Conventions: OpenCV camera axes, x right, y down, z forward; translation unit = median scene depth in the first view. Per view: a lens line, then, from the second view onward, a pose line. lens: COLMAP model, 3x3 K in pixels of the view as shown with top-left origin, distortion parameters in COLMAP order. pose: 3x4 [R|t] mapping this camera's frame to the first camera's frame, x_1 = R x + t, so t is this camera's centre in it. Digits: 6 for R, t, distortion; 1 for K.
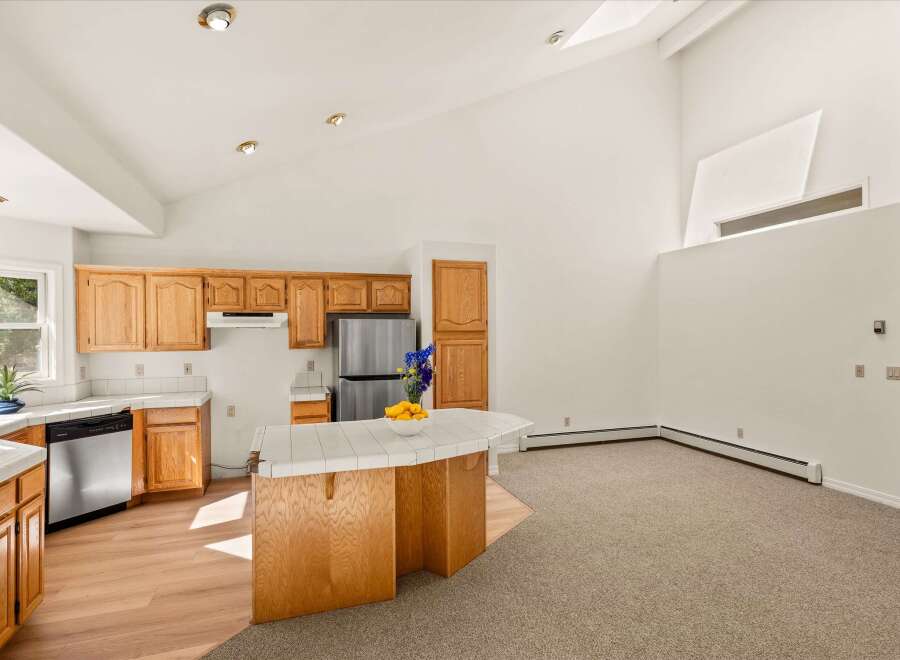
lens RADIAL K [[482.4, 0, 451.4], [0, 482.4, 330.5], [0, 0, 1]] dist [0.000913, 0.002159]
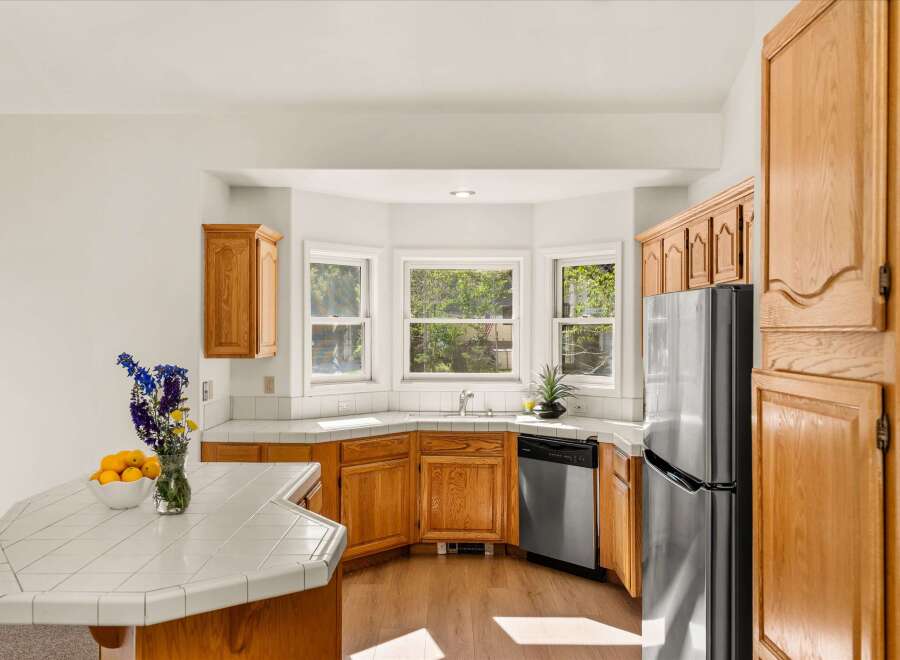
lens RADIAL K [[780.1, 0, 449.7], [0, 780.1, 327.7], [0, 0, 1]] dist [0.001706, -0.004866]
pose [[-0.327118, 0.000976, -0.944983, 0.424920], [-0.000752, 0.999999, 0.001293, 0.000881], [0.944983, 0.001134, -0.327117, 1.068746]]
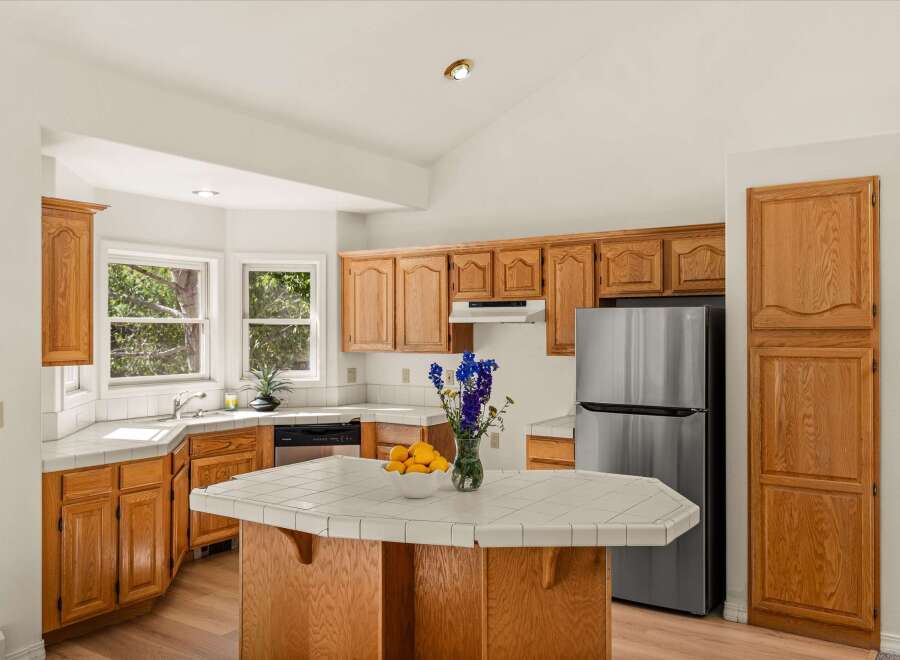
lens RADIAL K [[780.1, 0, 449.2], [0, 780.1, 327.8], [0, 0, 1]] dist [0.001706, -0.004866]
pose [[0.613481, 0.002724, -0.789705, 0.455039], [-0.002504, 0.999996, 0.001504, -0.000214], [0.789705, 0.001055, 0.613485, 0.267207]]
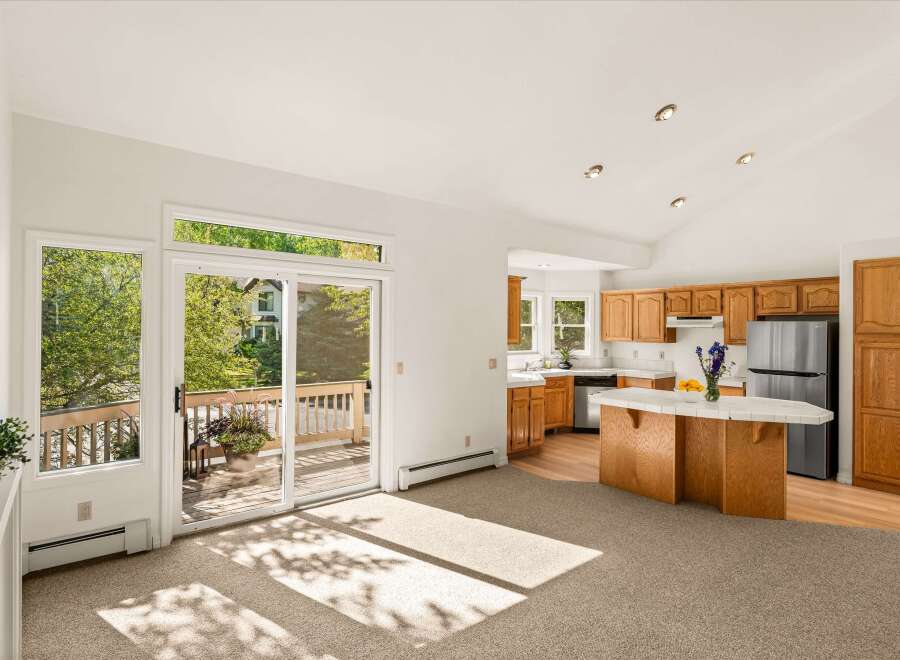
lens RADIAL K [[482.4, 0, 447.5], [0, 482.4, 326.4], [0, 0, 1]] dist [0.000913, 0.002159]
pose [[0.347630, 0.007168, -0.937605, 0.651759], [-0.010727, 0.999936, 0.003667, -0.007382], [0.937571, 0.008783, 0.347684, -0.132520]]
